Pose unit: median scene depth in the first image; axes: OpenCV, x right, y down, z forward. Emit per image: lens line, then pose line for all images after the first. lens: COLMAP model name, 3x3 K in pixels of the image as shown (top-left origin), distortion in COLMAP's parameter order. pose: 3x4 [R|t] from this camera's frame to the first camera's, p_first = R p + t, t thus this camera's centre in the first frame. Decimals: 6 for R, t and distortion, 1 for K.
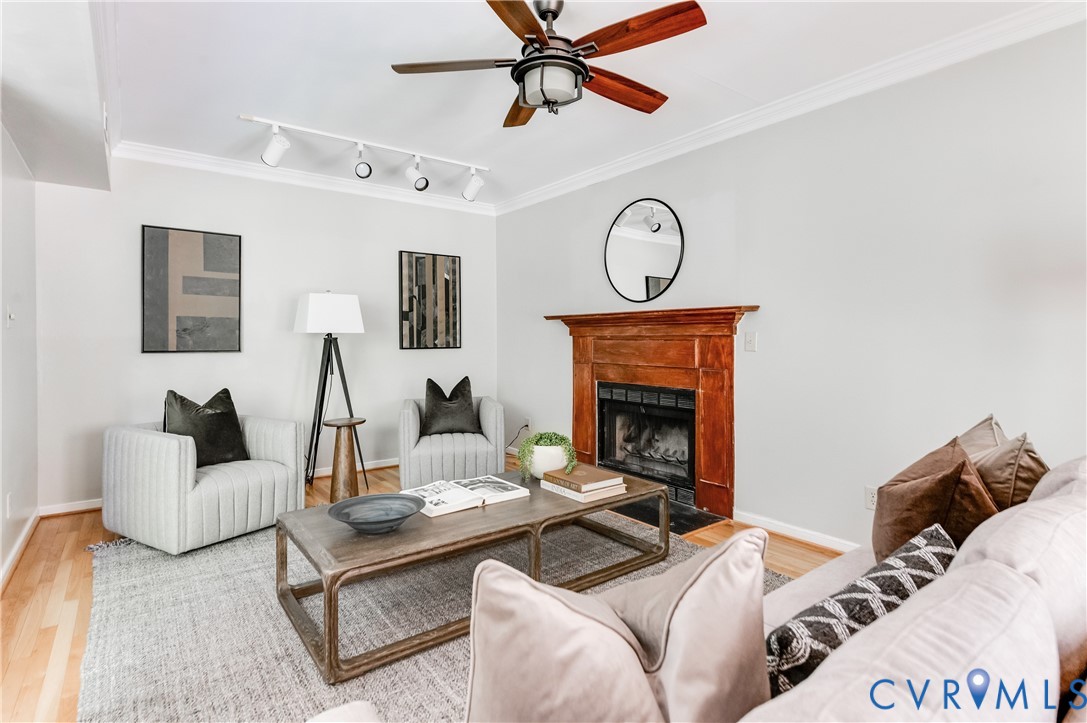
lens RADIAL K [[542.4, 0, 546.9], [0, 542.4, 336.0], [0, 0, 1]] dist [-0.000103, -0.000002]
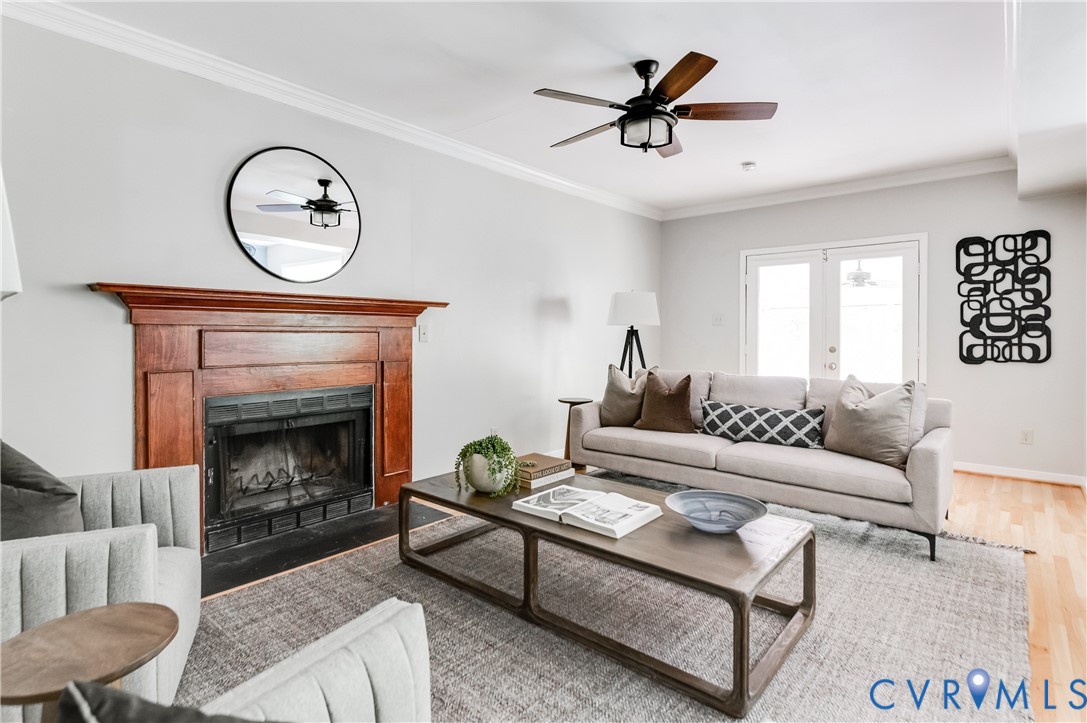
lens RADIAL K [[542.4, 0, 548.0], [0, 542.4, 337.4], [0, 0, 1]] dist [-0.000103, -0.000002]
pose [[-0.202849, -0.010125, 0.979158, -0.731866], [-0.006049, 0.999940, 0.009086, 0.007089], [-0.979191, -0.004080, -0.202898, 0.917512]]
